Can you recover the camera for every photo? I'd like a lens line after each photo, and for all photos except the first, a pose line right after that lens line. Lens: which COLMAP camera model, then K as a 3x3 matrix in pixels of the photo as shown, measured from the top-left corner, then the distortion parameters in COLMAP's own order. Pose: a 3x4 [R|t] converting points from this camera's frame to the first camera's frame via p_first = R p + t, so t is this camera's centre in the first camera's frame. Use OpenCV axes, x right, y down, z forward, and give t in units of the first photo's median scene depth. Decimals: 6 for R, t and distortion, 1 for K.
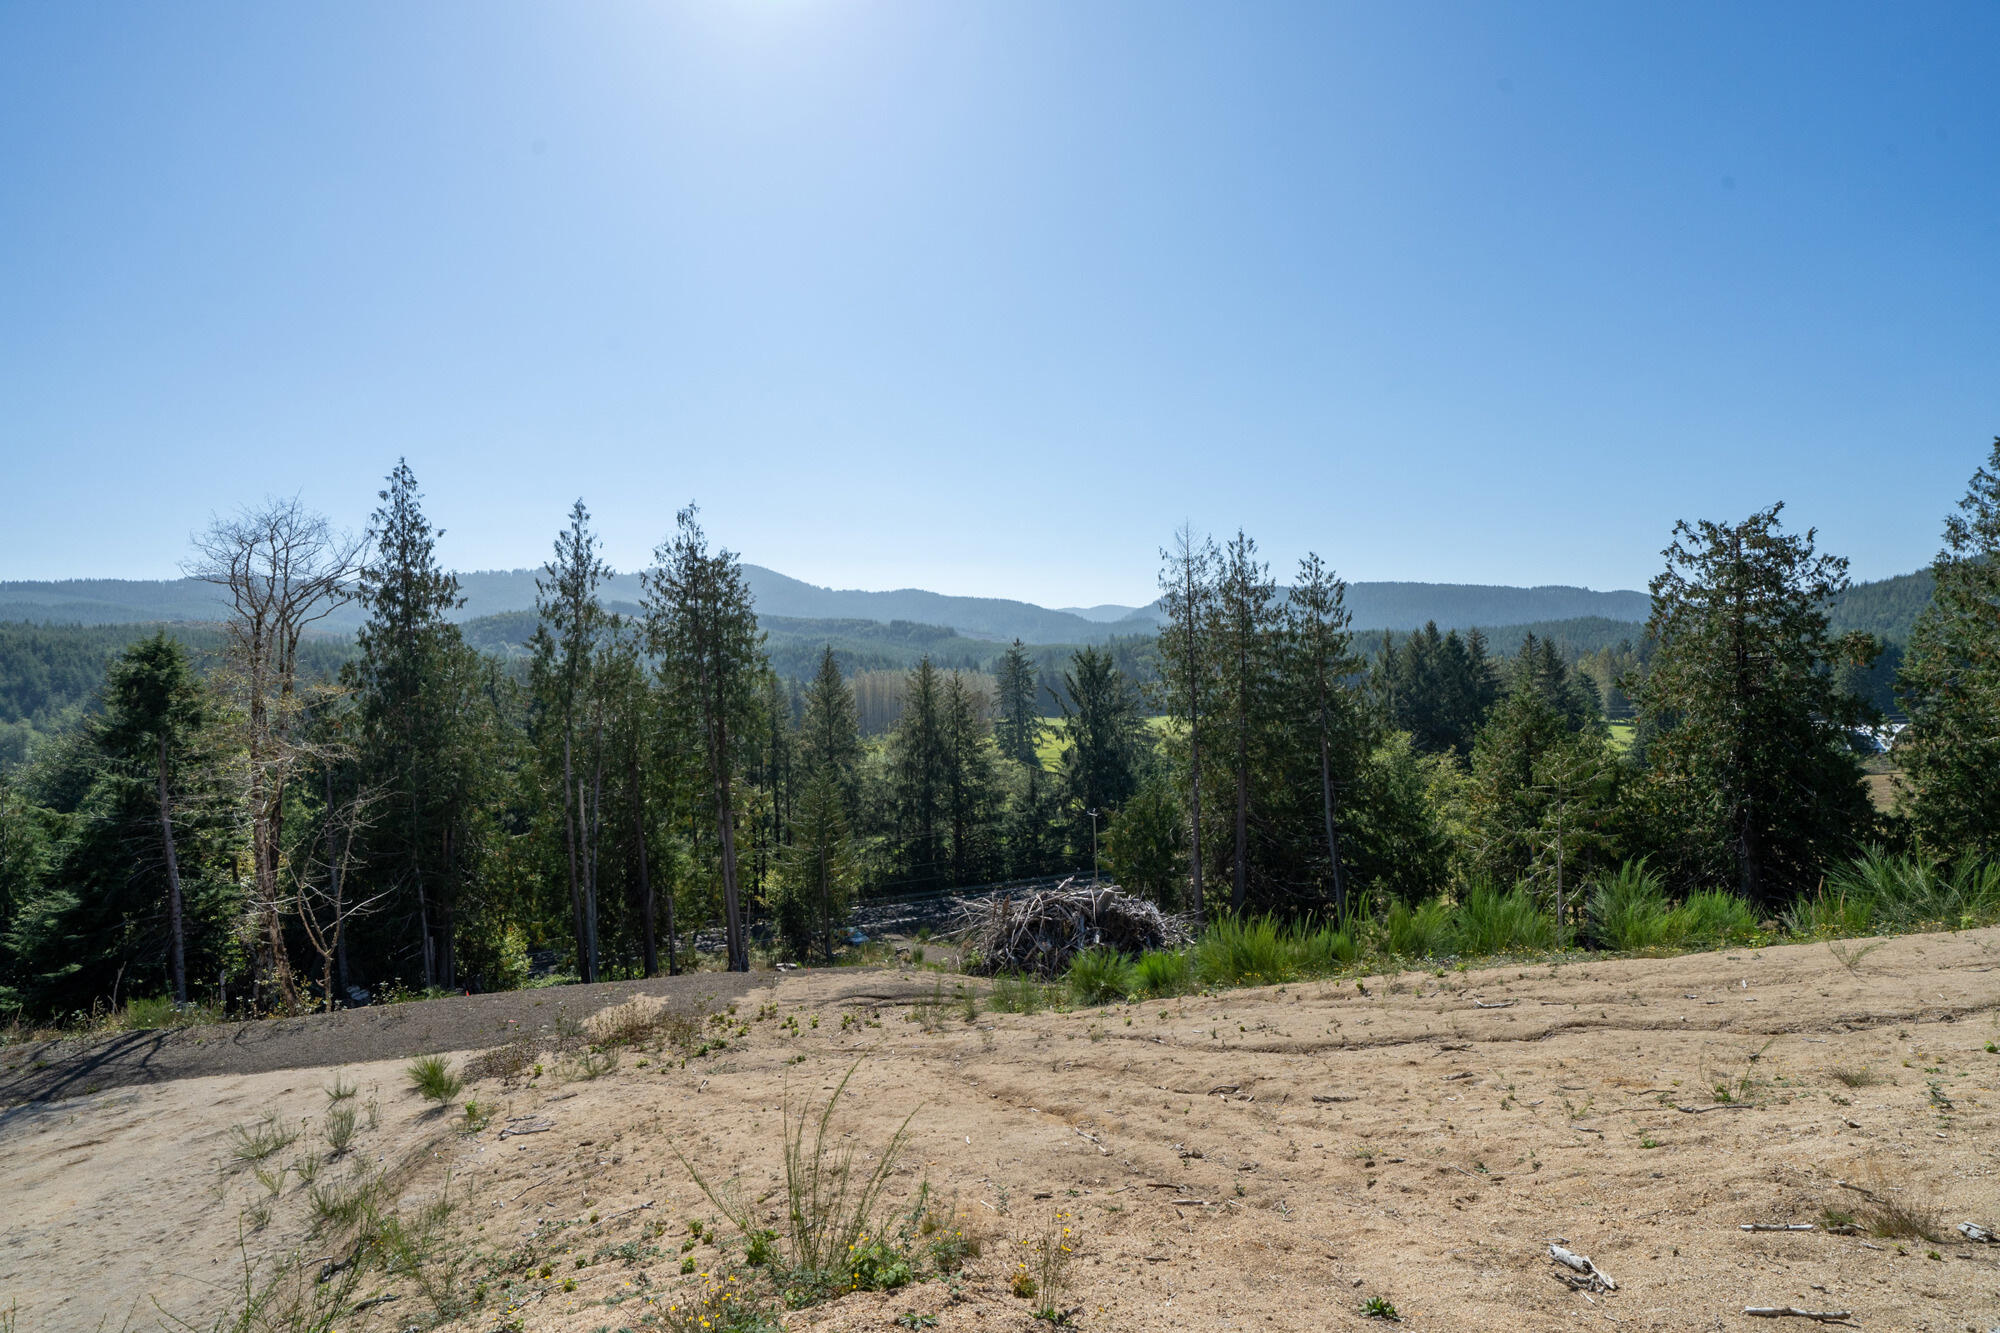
lens RADIAL K [[926.7, 0, 995.6], [0, 926.7, 676.0], [0, 0, 1]] dist [0.000765, 0.000603]
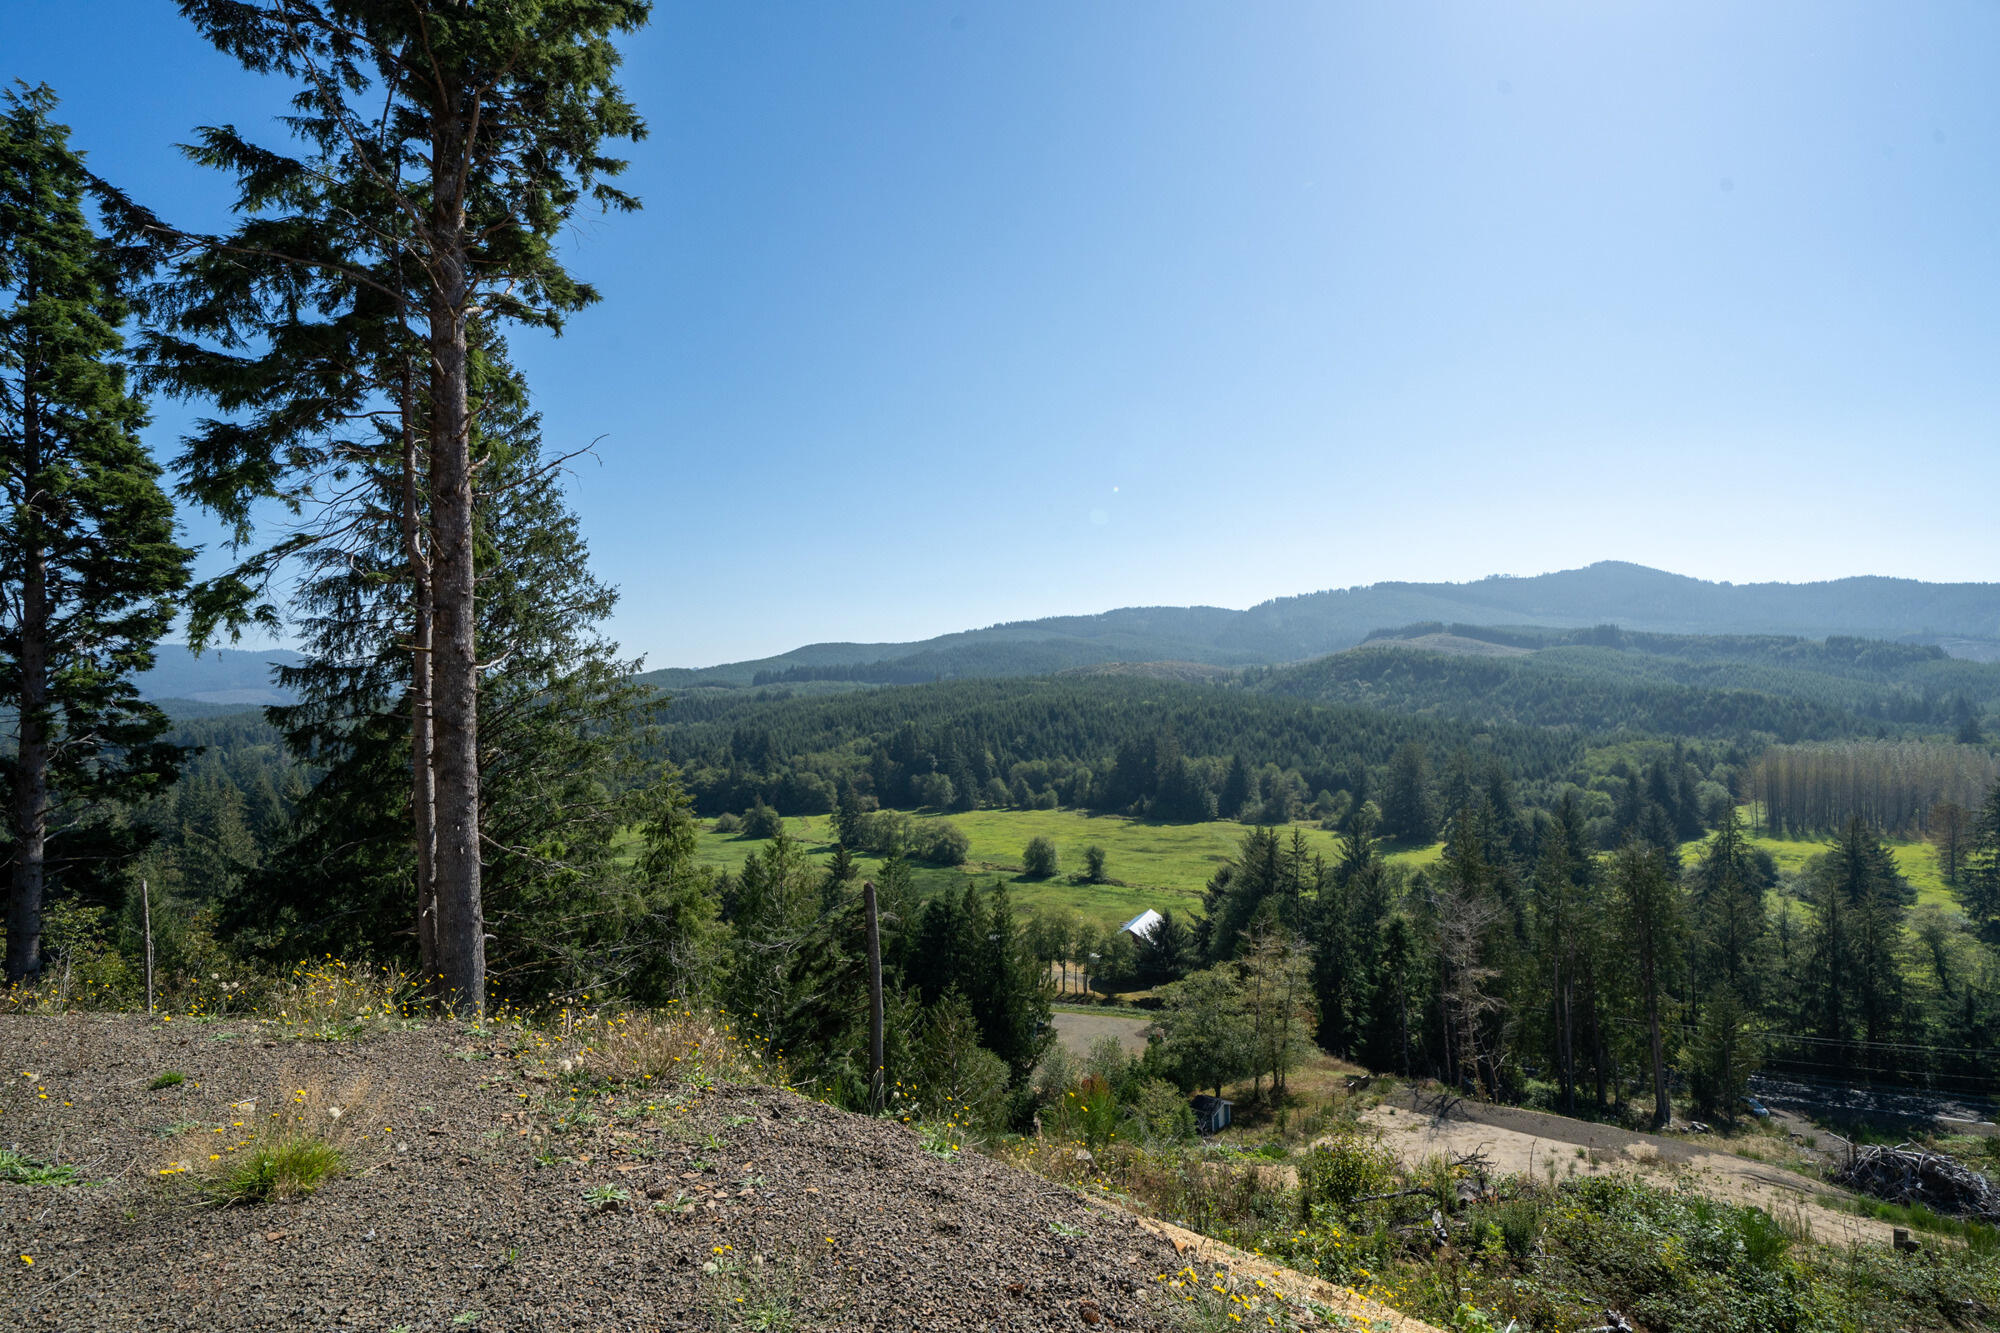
lens RADIAL K [[981.8, 0, 1001.0], [0, 981.8, 681.9], [0, 0, 1]] dist [-0.004051, 0.001300]
pose [[0.685956, 0.006999, -0.727609, 0.100252], [-0.007809, 0.999967, 0.002257, -0.259002], [0.727601, 0.004134, 0.685988, -0.606479]]
